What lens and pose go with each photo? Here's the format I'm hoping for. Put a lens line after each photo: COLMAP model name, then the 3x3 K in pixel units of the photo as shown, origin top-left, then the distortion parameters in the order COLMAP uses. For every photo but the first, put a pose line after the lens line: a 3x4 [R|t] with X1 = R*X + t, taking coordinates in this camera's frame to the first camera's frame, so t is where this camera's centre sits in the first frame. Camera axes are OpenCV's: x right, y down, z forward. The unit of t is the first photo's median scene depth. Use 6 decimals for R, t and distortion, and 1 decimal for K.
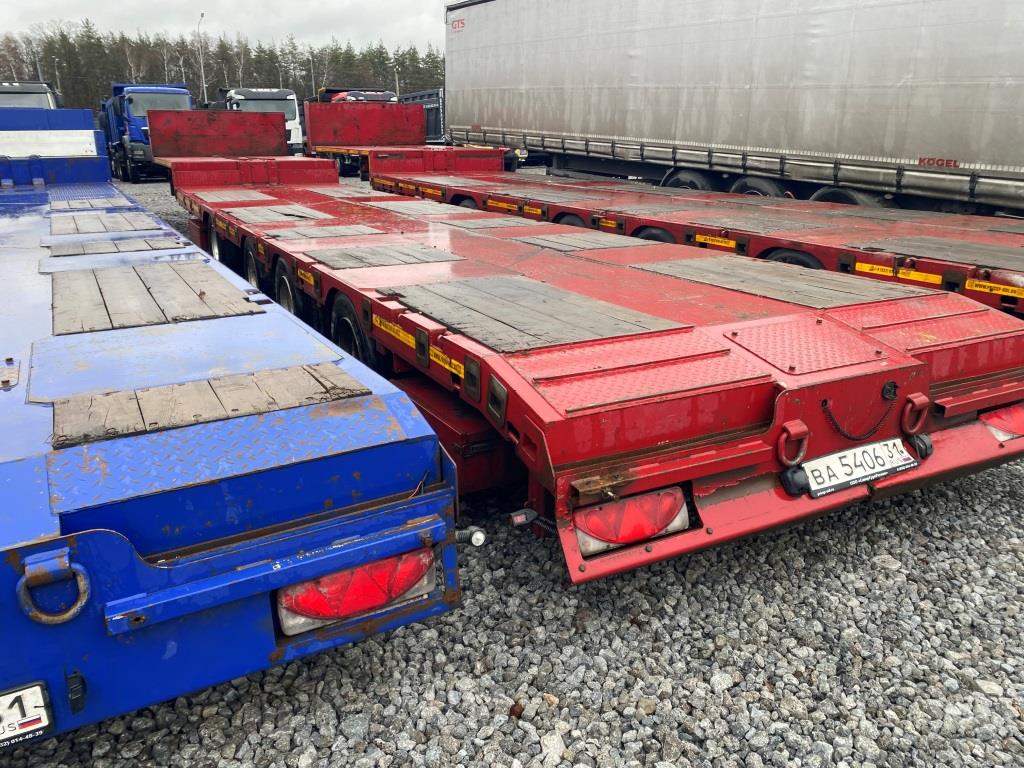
lens RADIAL K [[782.8, 0, 508.7], [0, 782.8, 381.4], [0, 0, 1]] dist [0.007267, -0.000732]
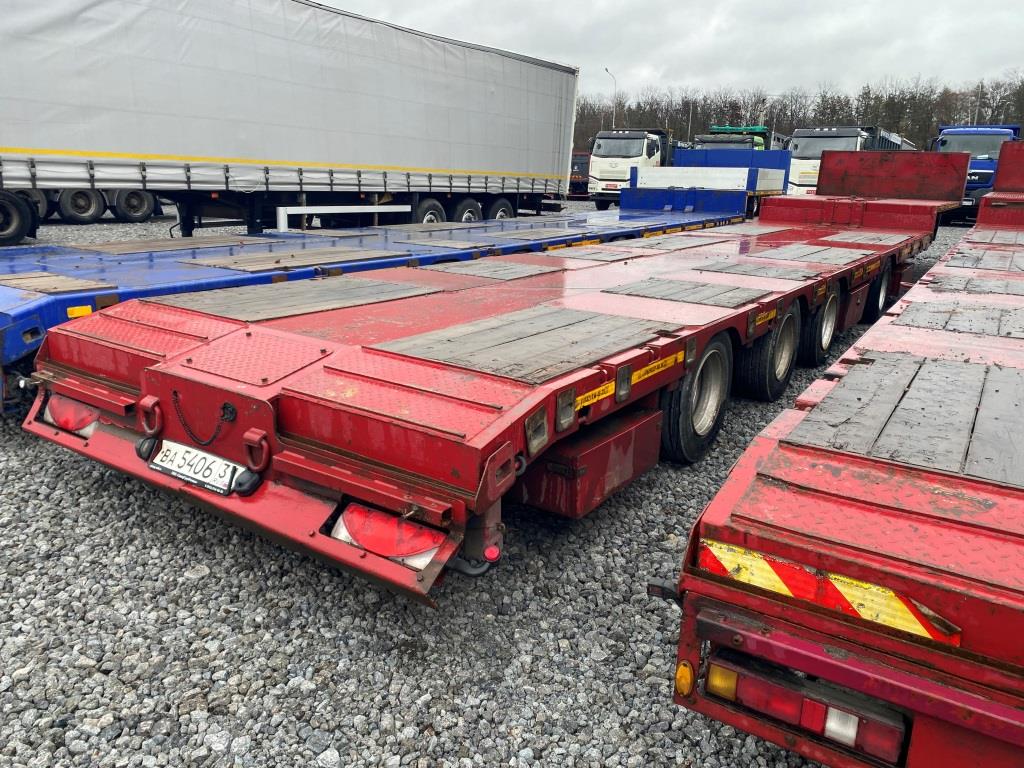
lens RADIAL K [[782.8, 0, 508.7], [0, 782.8, 381.4], [0, 0, 1]] dist [0.007267, -0.000732]
pose [[0.468060, 0.249489, -0.847747, 1.510235], [-0.291733, 0.949161, 0.118262, -0.252478], [0.834153, 0.191962, 0.517048, 0.772882]]
